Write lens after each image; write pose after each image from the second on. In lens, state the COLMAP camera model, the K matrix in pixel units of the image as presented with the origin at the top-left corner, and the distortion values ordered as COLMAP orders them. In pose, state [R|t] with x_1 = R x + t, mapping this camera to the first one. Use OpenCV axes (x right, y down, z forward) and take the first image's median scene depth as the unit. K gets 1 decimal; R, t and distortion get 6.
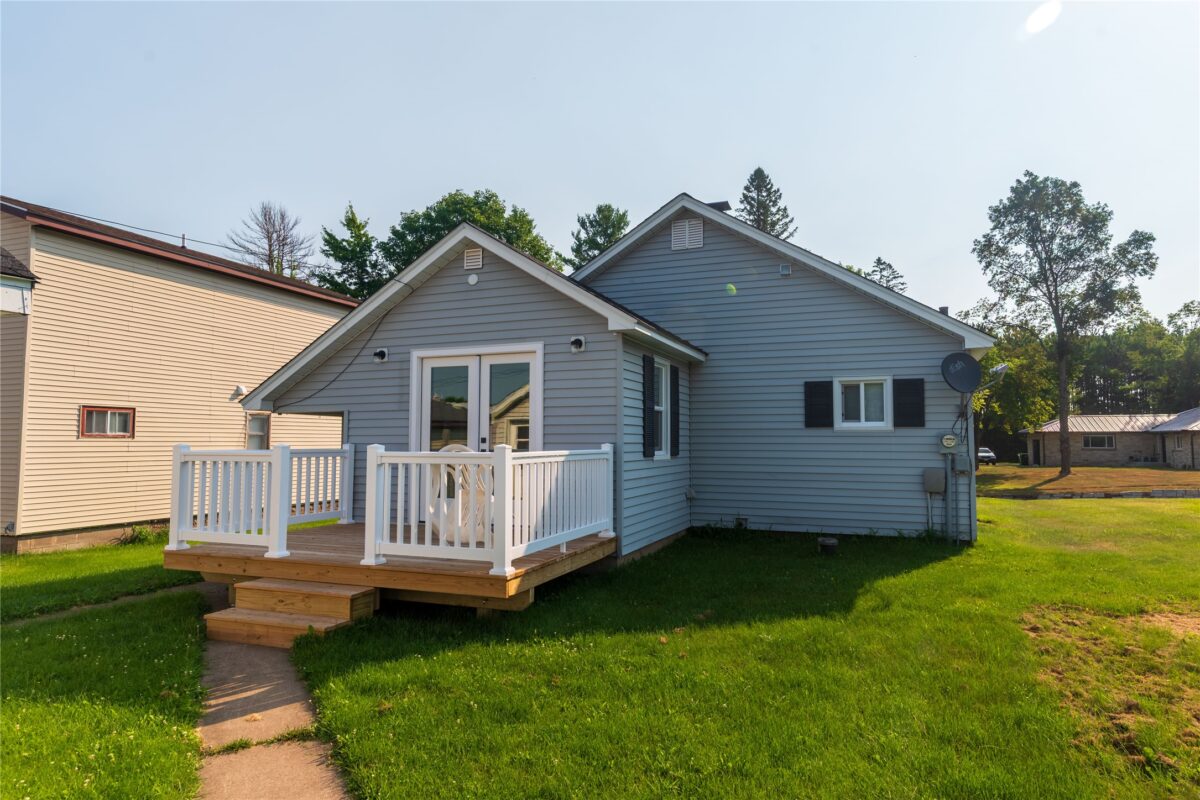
lens RADIAL K [[706.5, 0, 598.0], [0, 706.5, 403.0], [0, 0, 1]] dist [0.018842, 0.001339]
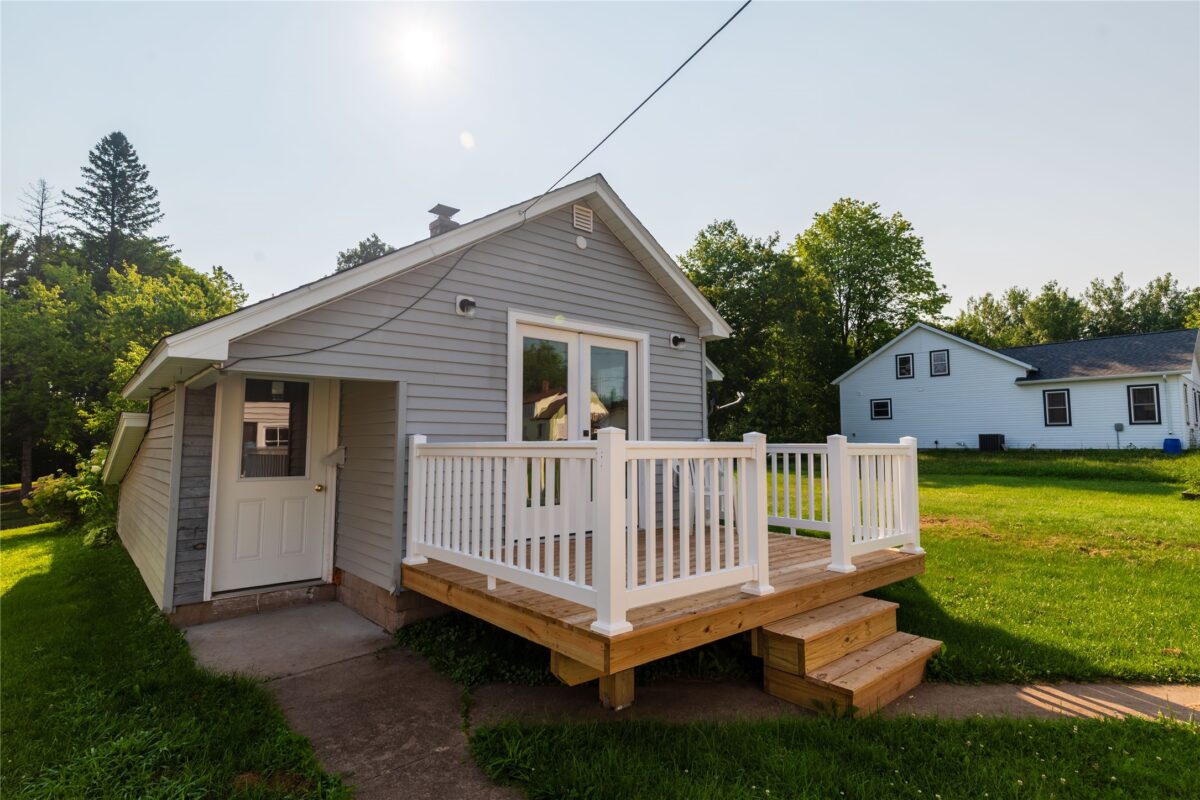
lens RADIAL K [[601.1, 0, 597.2], [0, 601.1, 399.6], [0, 0, 1]] dist [0.013002, 0.001584]
pose [[0.468044, 0.068036, 0.881082, -0.140758], [-0.050444, 0.997463, -0.050226, 0.008523], [-0.882264, -0.020937, 0.470289, 0.114403]]
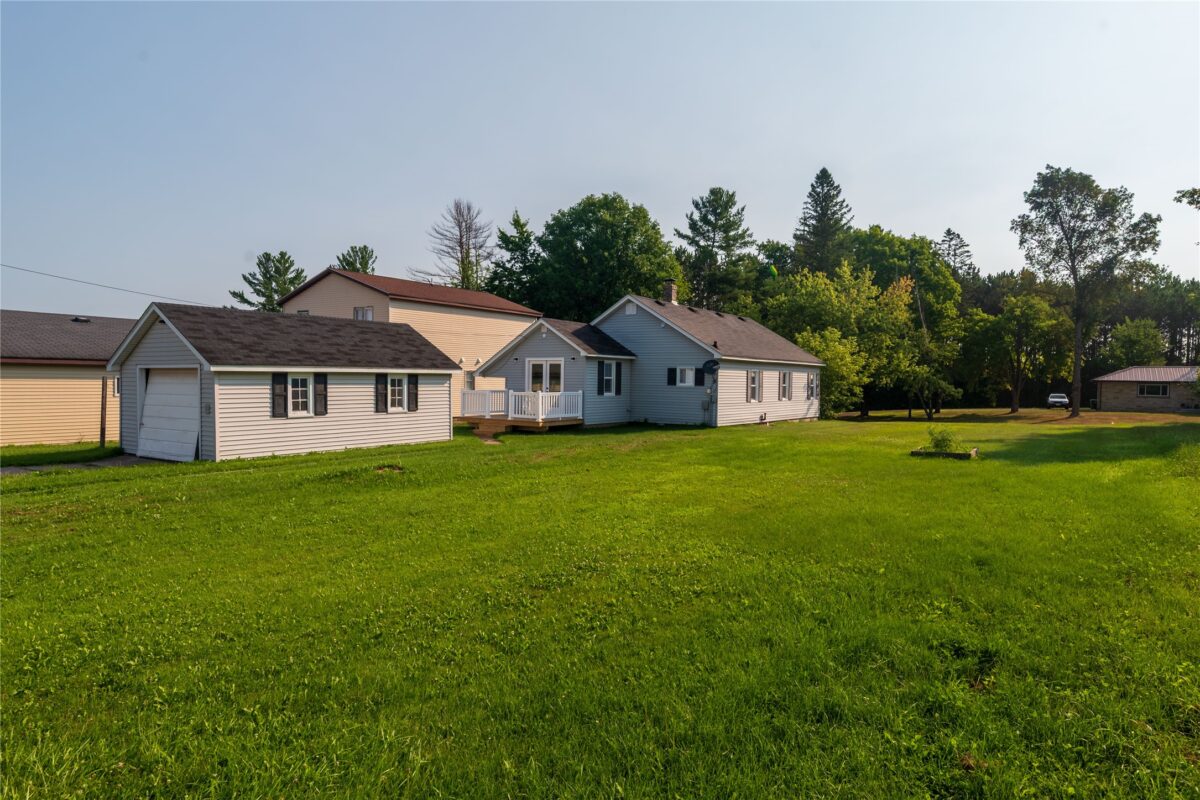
lens RADIAL K [[706.5, 0, 600.2], [0, 706.5, 397.0], [0, 0, 1]] dist [0.018842, 0.001339]
pose [[0.974010, 0.019725, -0.225646, 0.134511], [-0.001724, 0.996818, 0.079696, -0.027535], [0.226500, -0.077235, 0.970944, -0.344785]]
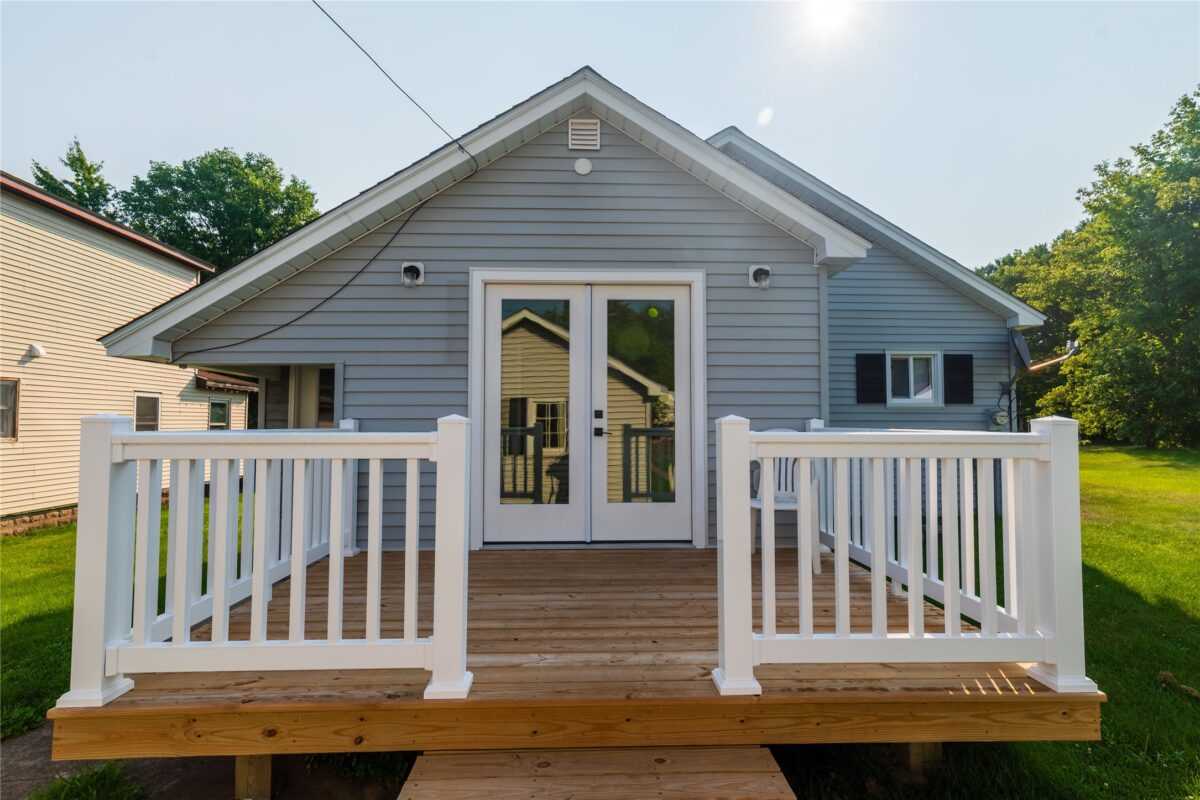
lens RADIAL K [[601.1, 0, 596.7], [0, 601.1, 399.7], [0, 0, 1]] dist [0.013002, 0.001584]
pose [[0.917023, 0.015822, 0.398521, -0.068168], [-0.022541, 0.999672, 0.012179, 0.005772], [-0.398198, -0.020151, 0.917078, 0.086380]]
